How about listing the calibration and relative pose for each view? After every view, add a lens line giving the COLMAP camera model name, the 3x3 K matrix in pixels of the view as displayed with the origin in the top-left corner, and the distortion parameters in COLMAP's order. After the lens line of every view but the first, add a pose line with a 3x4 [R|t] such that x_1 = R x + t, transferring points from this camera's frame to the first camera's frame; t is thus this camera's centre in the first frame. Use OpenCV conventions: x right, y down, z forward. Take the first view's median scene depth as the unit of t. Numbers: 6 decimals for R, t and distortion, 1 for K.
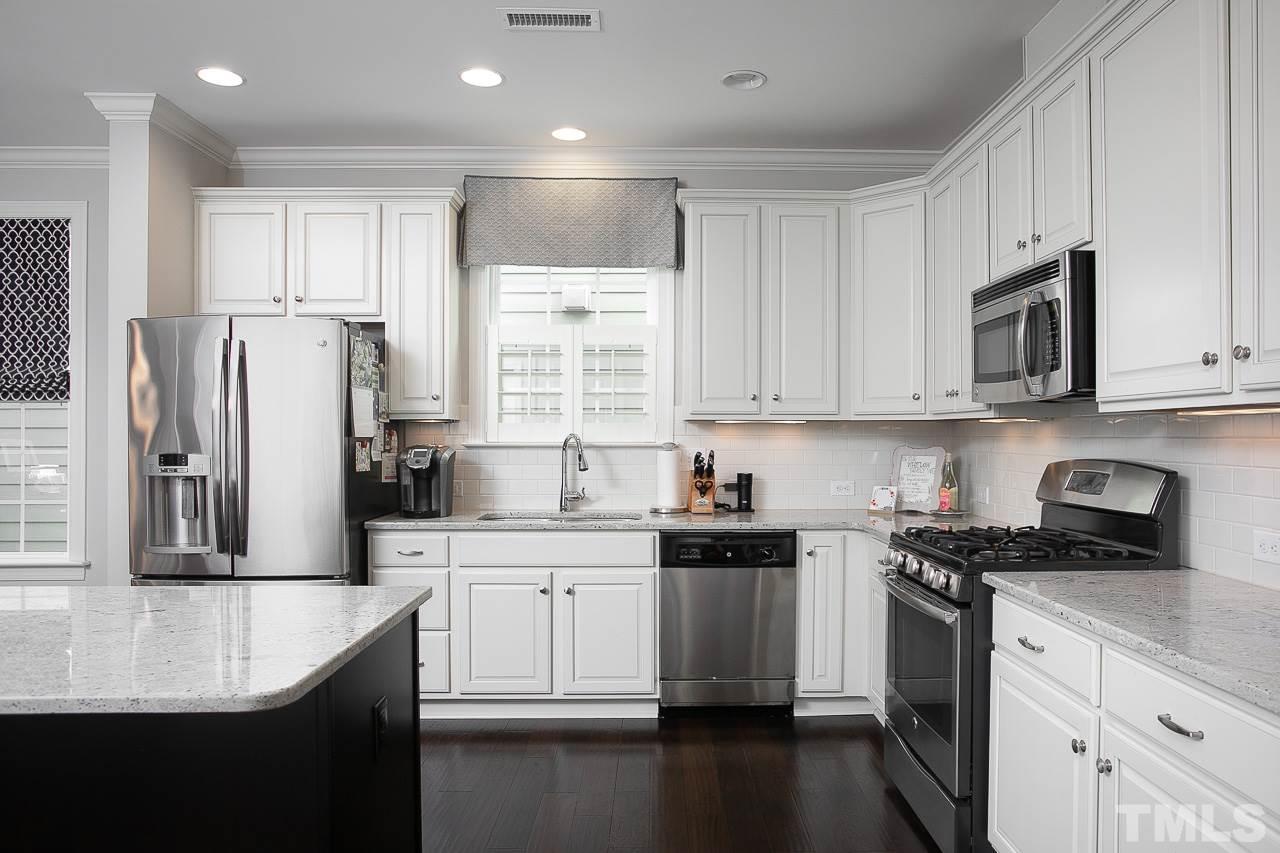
lens RADIAL K [[880.2, 0, 640.0], [0, 880.2, 426.5], [0, 0, 1]] dist [-0.000893, 0.000318]
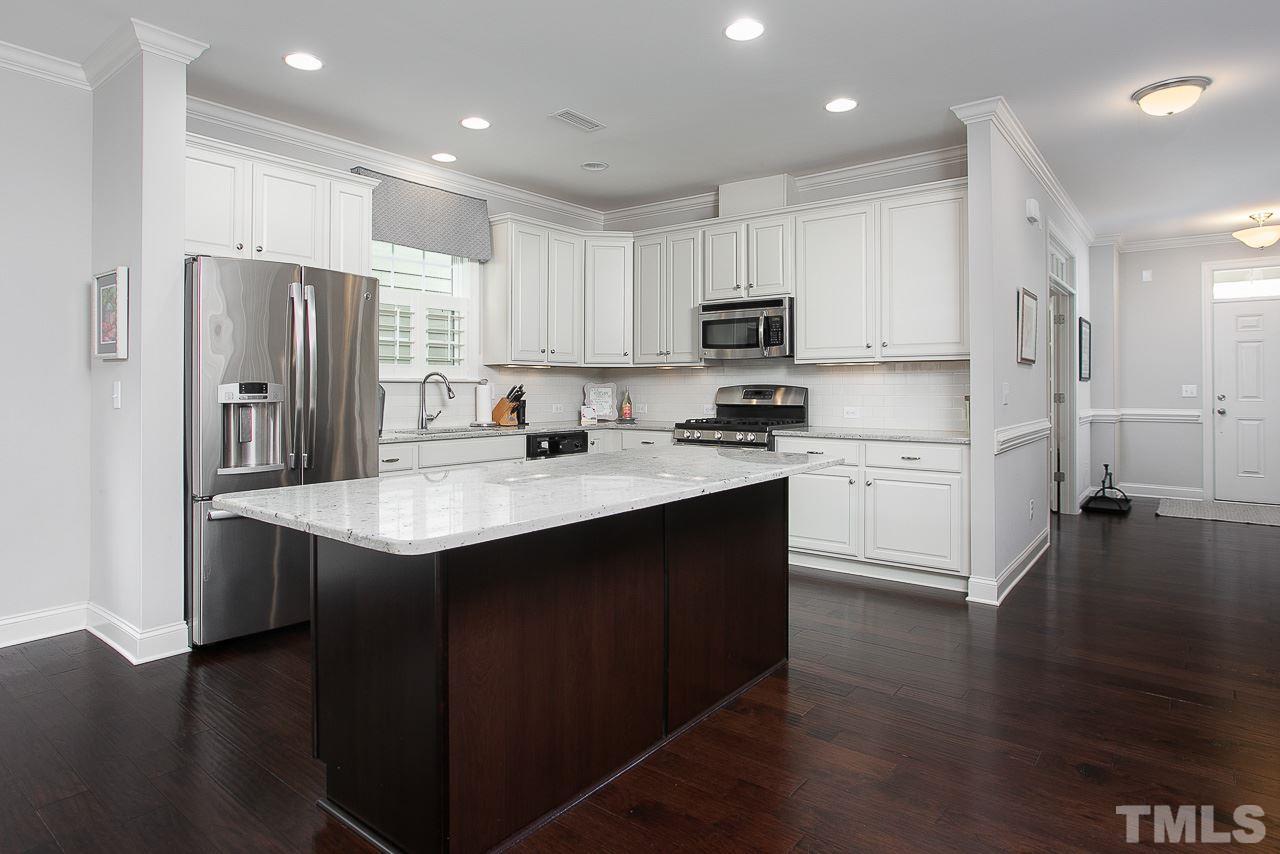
lens RADIAL K [[733.1, 0, 639.9], [0, 733.1, 382.0], [0, 0, 1]] dist [-0.000493, 0.064982]
pose [[0.635690, 0.003615, 0.771936, -0.852376], [-0.004725, 0.999989, -0.000792, 0.025457], [-0.771930, -0.003143, 0.635699, 0.018907]]
